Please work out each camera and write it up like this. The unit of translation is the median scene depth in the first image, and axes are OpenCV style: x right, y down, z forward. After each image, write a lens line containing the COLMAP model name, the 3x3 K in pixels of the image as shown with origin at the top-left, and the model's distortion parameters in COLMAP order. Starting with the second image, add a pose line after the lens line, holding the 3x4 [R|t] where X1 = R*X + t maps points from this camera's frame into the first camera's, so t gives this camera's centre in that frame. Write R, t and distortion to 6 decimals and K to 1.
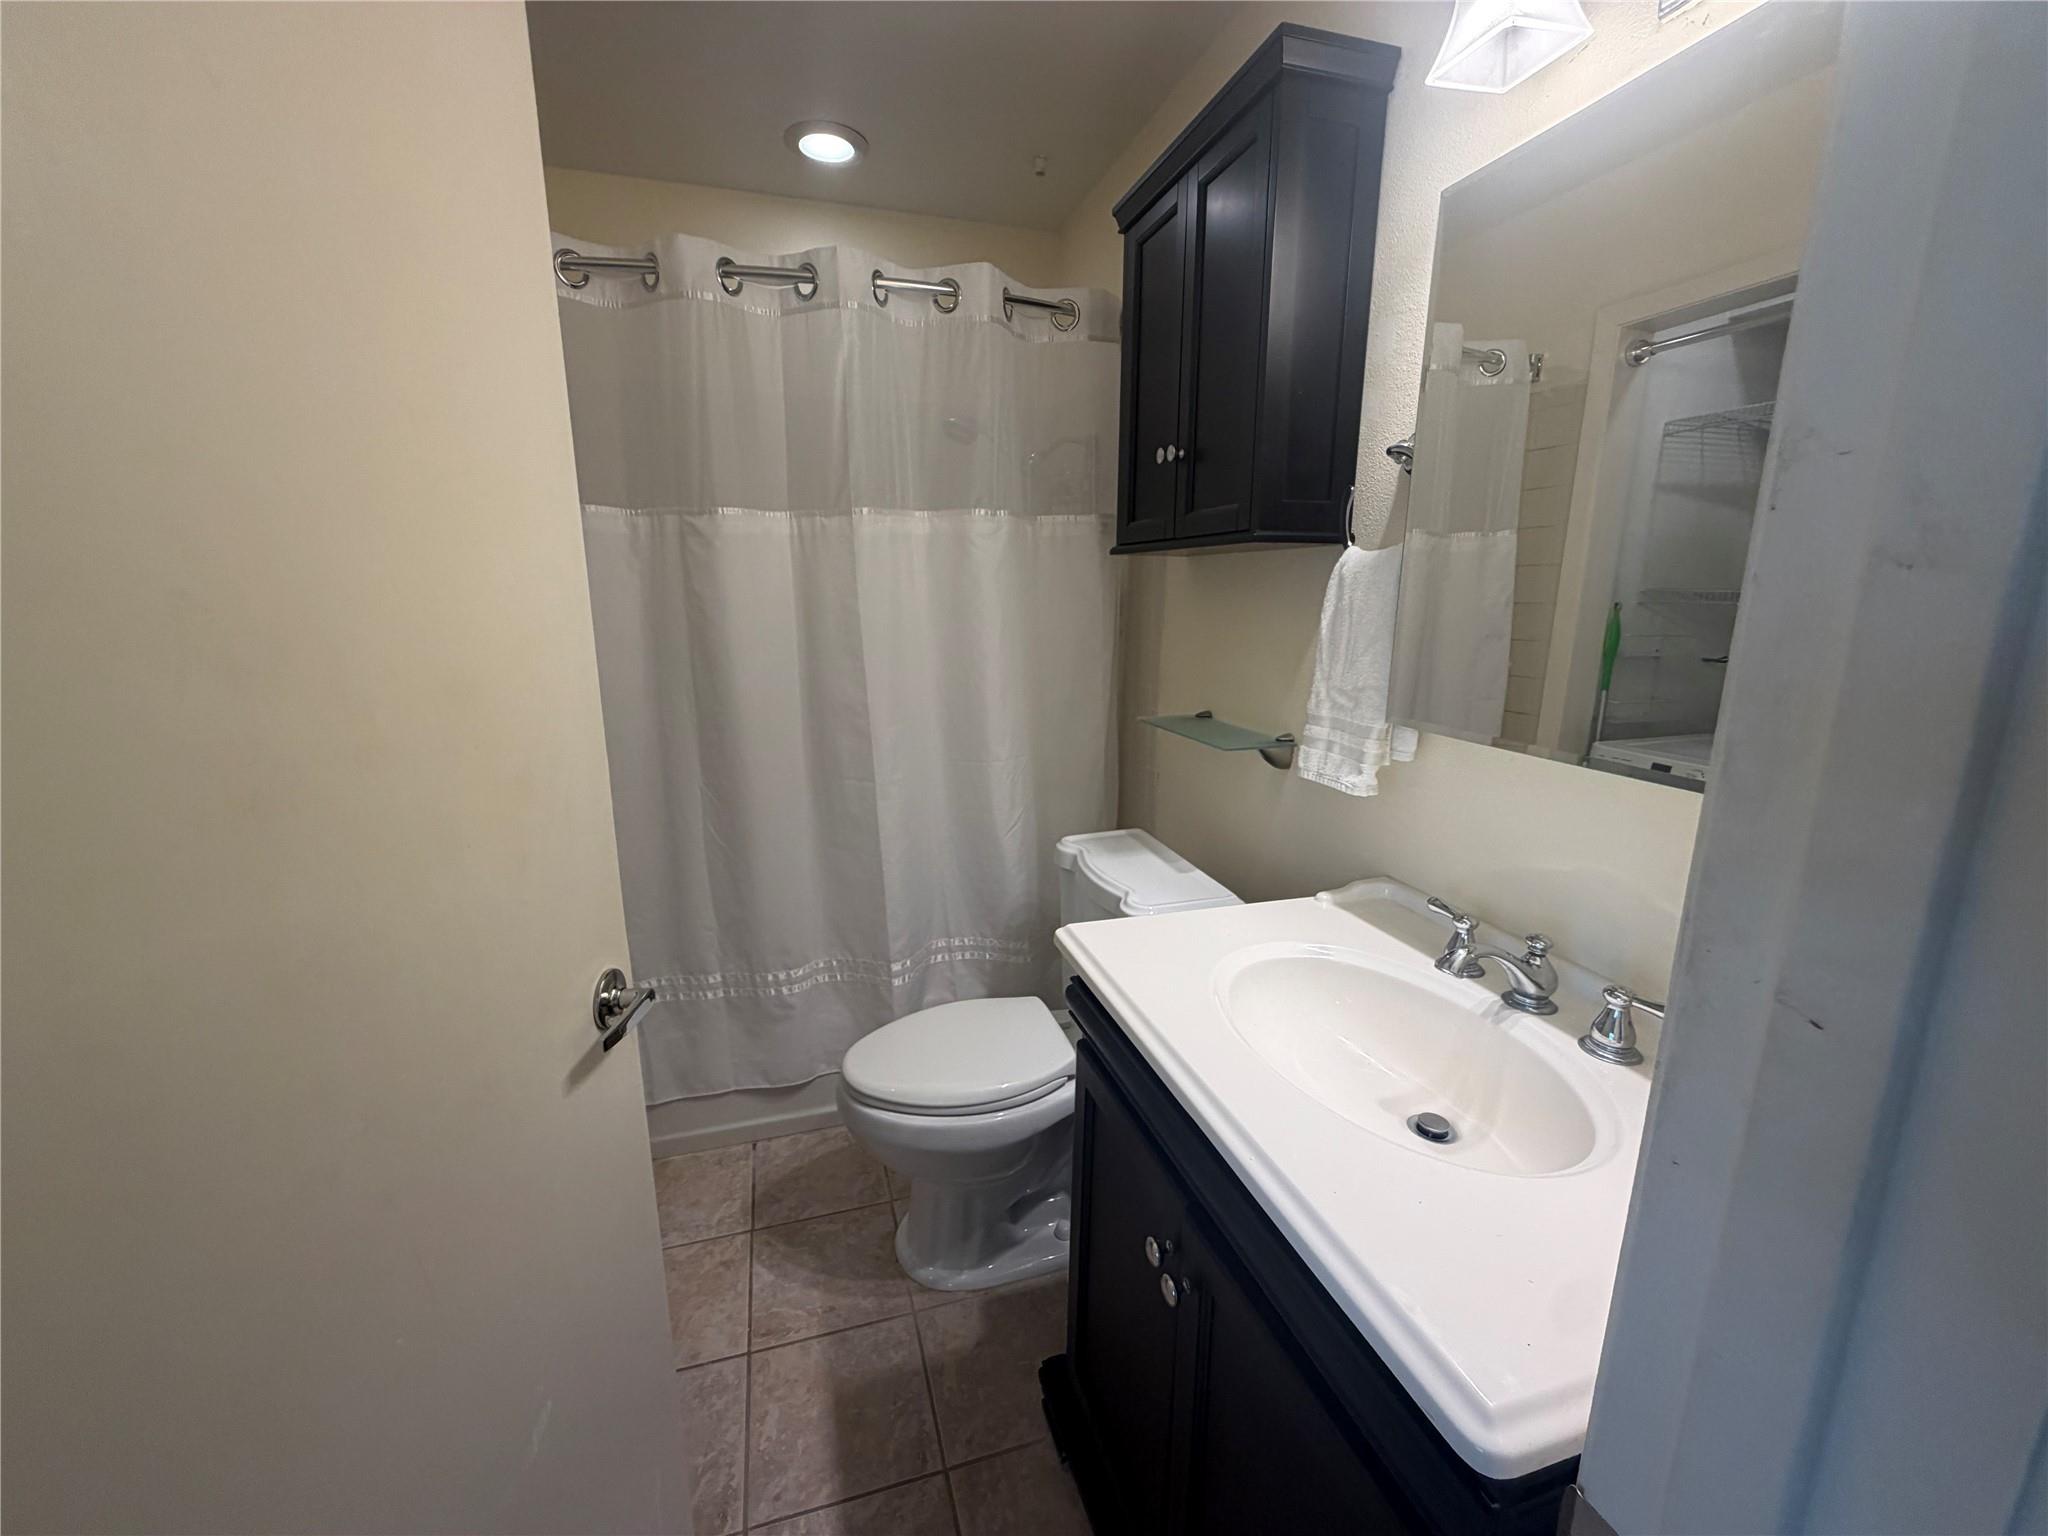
lens RADIAL K [[814.6, 0, 1020.5], [0, 814.6, 768.3], [0, 0, 1]] dist [0.000404, -0.000339]
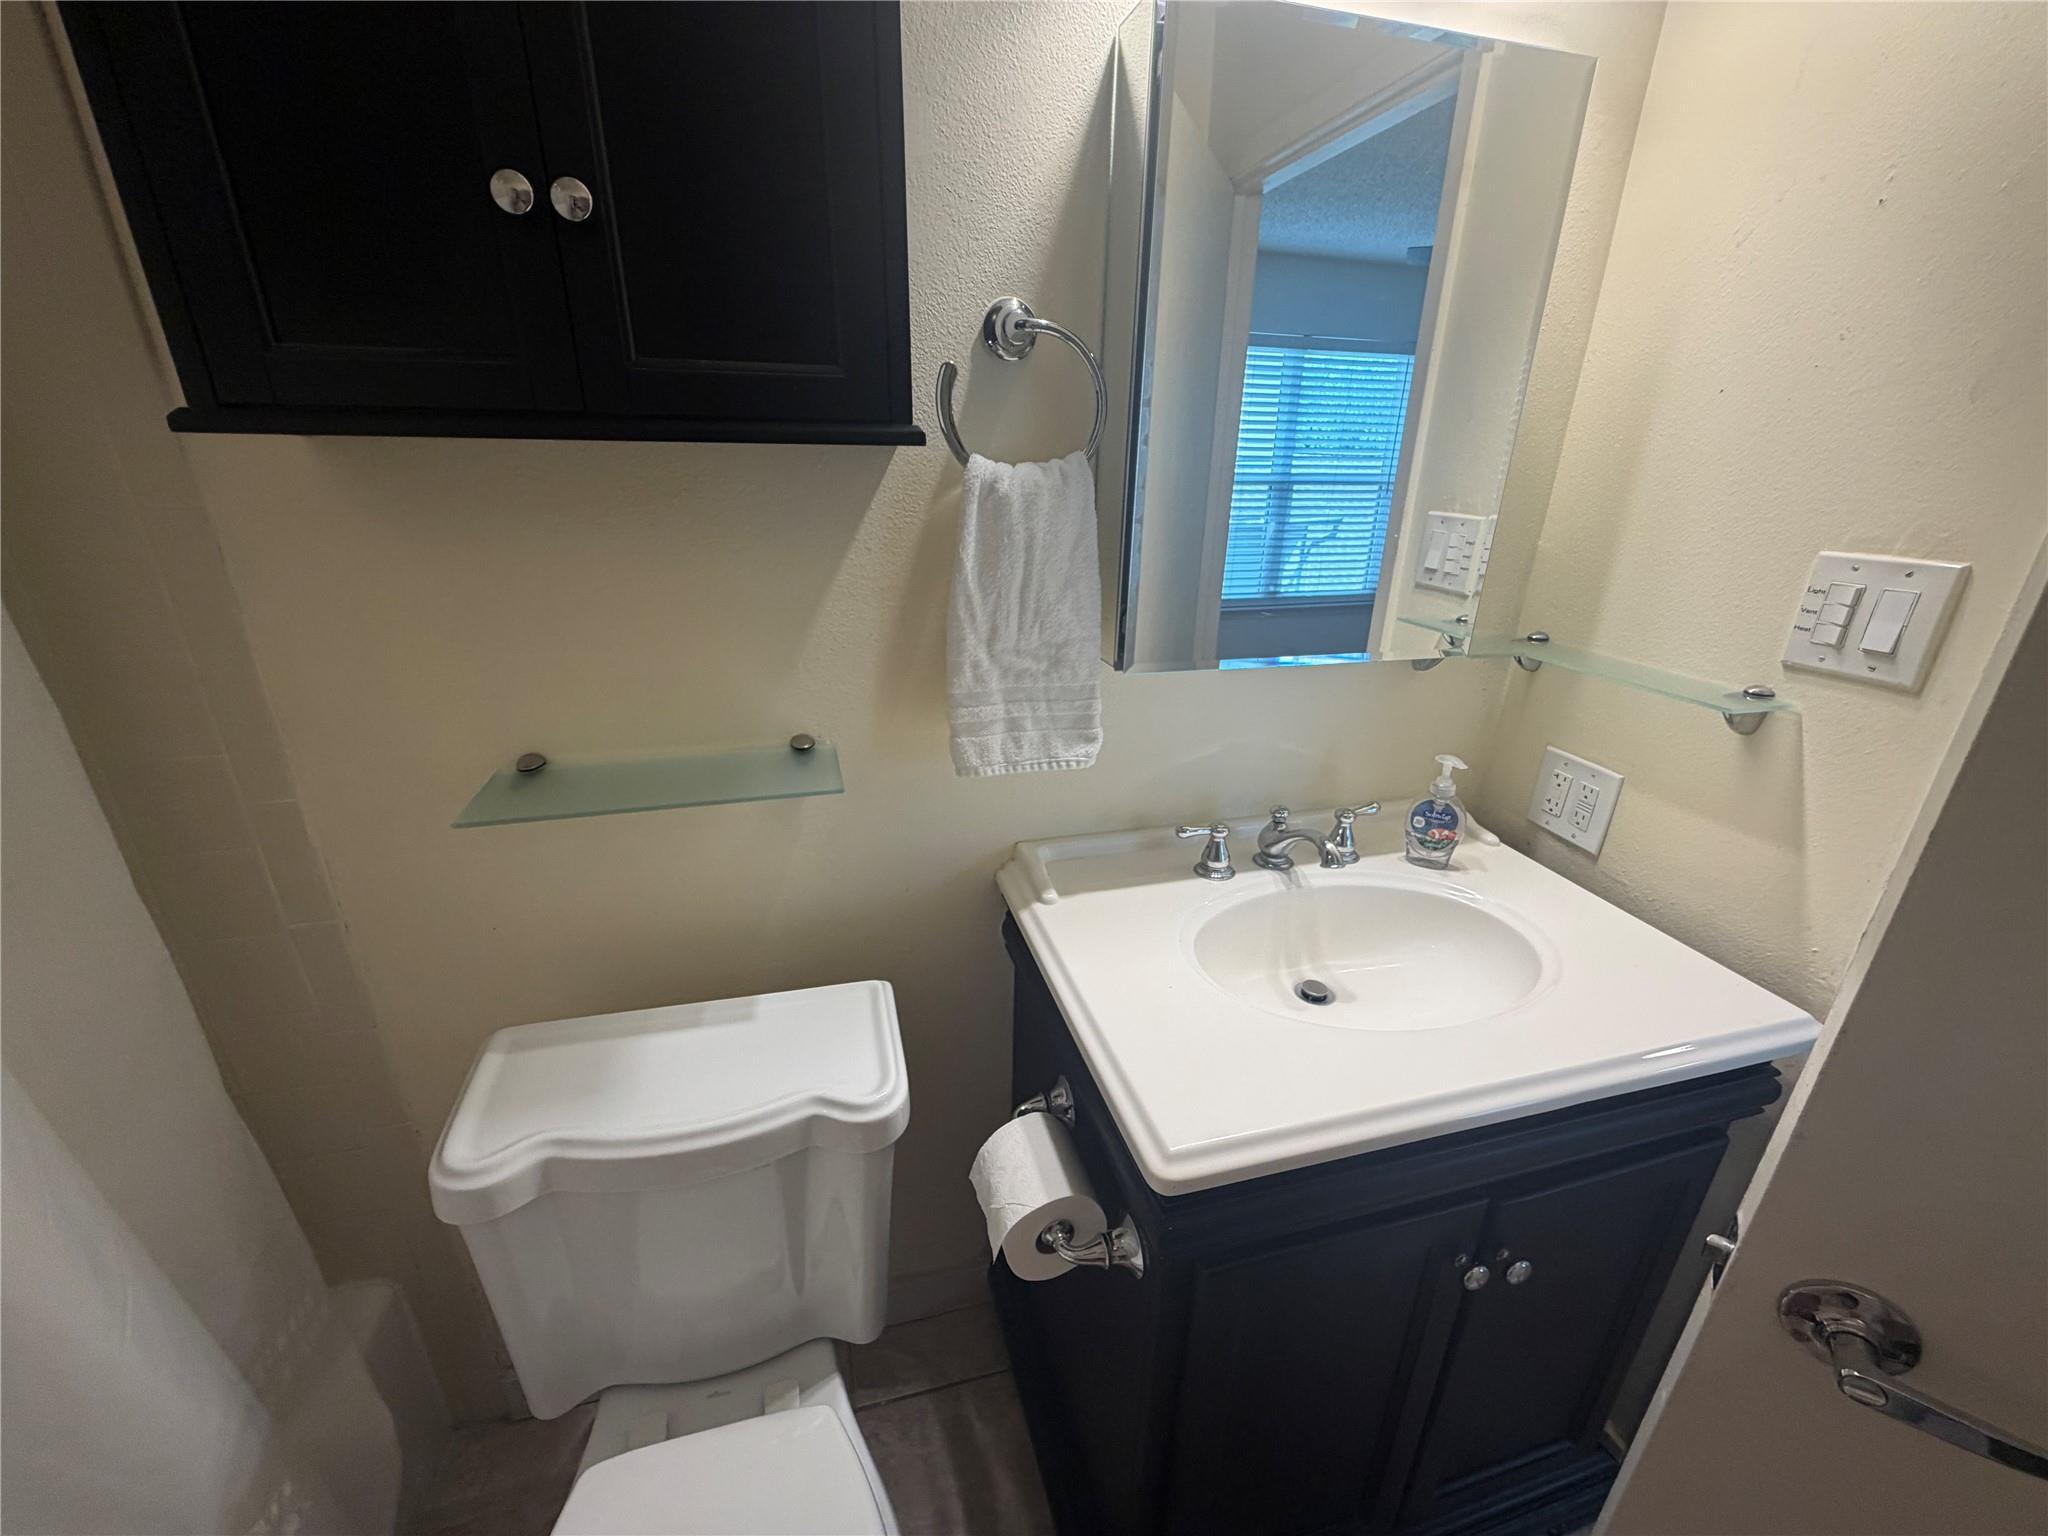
lens RADIAL K [[809.2, 0, 1024.0], [0, 809.2, 768.0], [0, 0, 1]] dist [-0.000610, -0.000162]
pose [[0.024733, -0.360369, 0.932482, -0.356452], [0.203700, 0.915015, 0.348215, -0.259108], [-0.978721, 0.181334, 0.096038, 0.936816]]
